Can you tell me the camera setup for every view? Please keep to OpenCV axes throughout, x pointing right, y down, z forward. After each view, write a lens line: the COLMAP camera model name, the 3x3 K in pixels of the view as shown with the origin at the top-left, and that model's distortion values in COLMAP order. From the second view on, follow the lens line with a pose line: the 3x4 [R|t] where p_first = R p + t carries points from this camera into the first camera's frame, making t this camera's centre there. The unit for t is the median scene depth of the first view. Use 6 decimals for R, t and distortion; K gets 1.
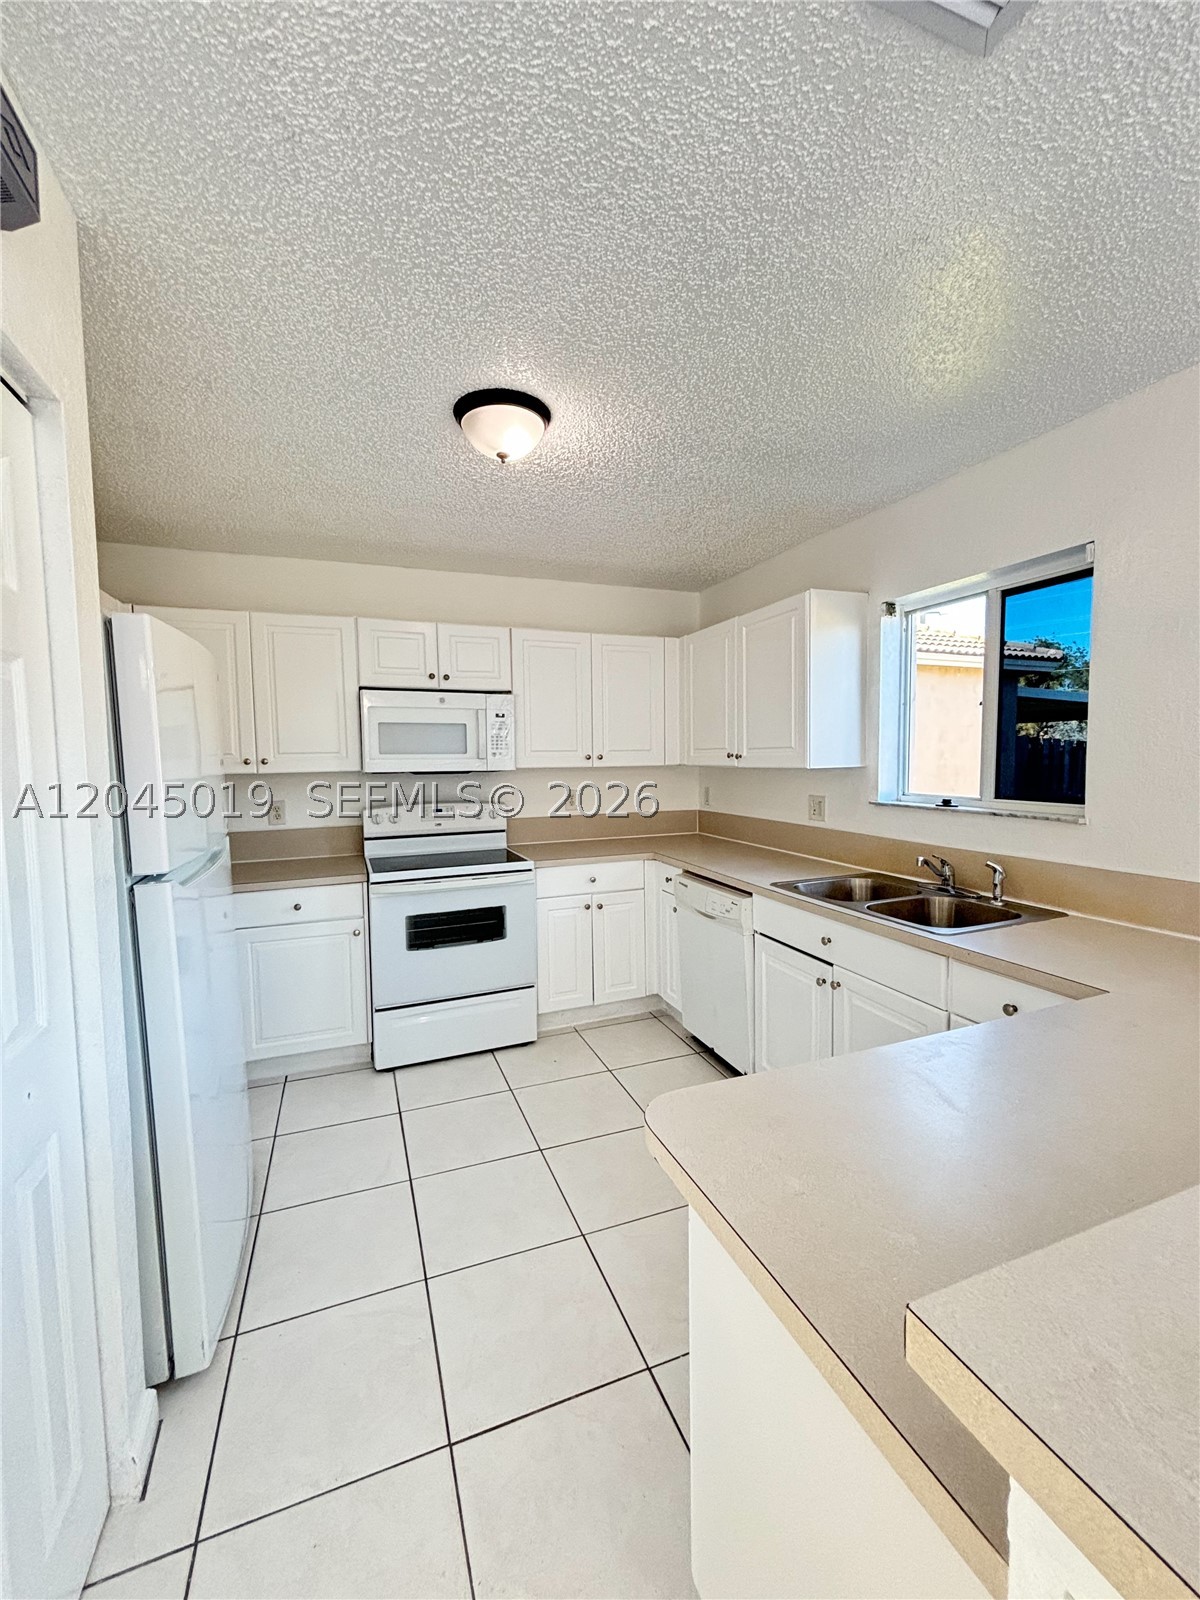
lens RADIAL K [[652.8, 0, 600.0], [0, 652.8, 800.0], [0, 0, 1]] dist [-0.001084, -0.000019]
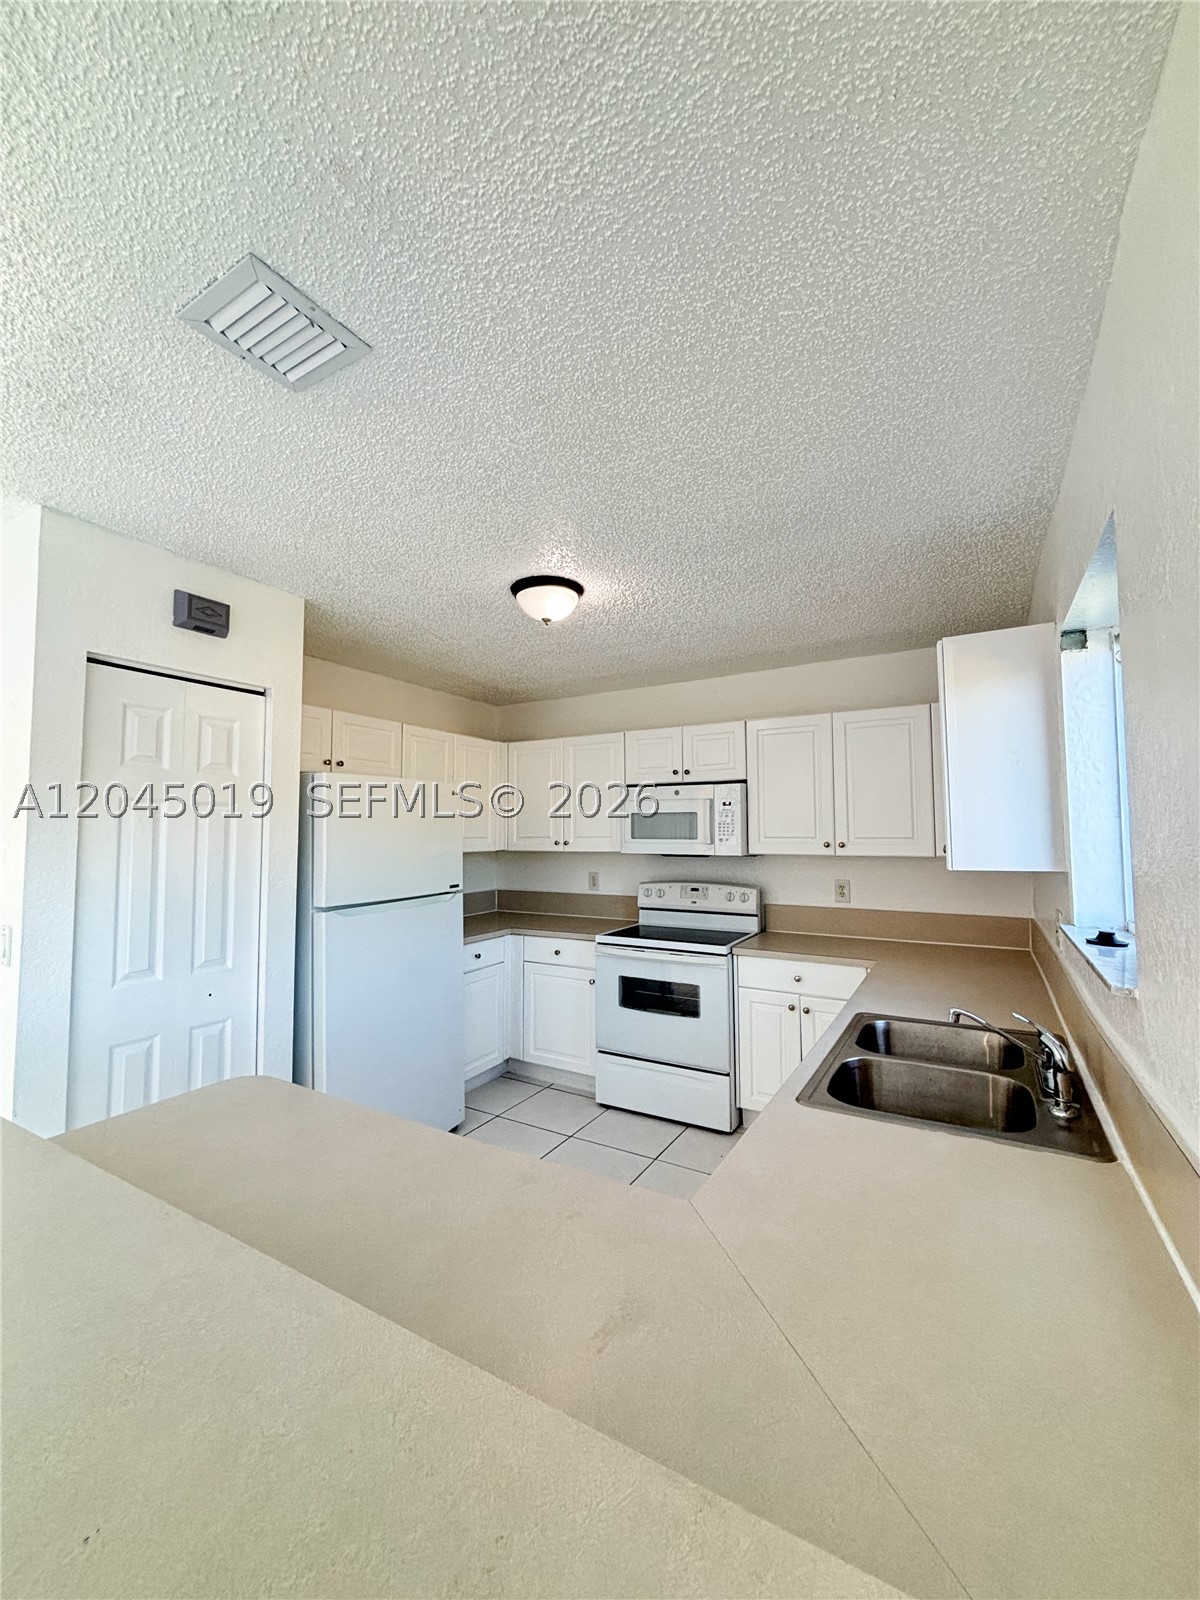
lens RADIAL K [[629.9, 0, 600.0], [0, 629.9, 800.0], [0, 0, 1]] dist [0.046978, 0.000008]
pose [[0.611441, -0.036731, -0.790437, 0.542728], [-0.066275, 0.993035, -0.097413, -0.021779], [0.788509, 0.111949, 0.604748, 0.217687]]
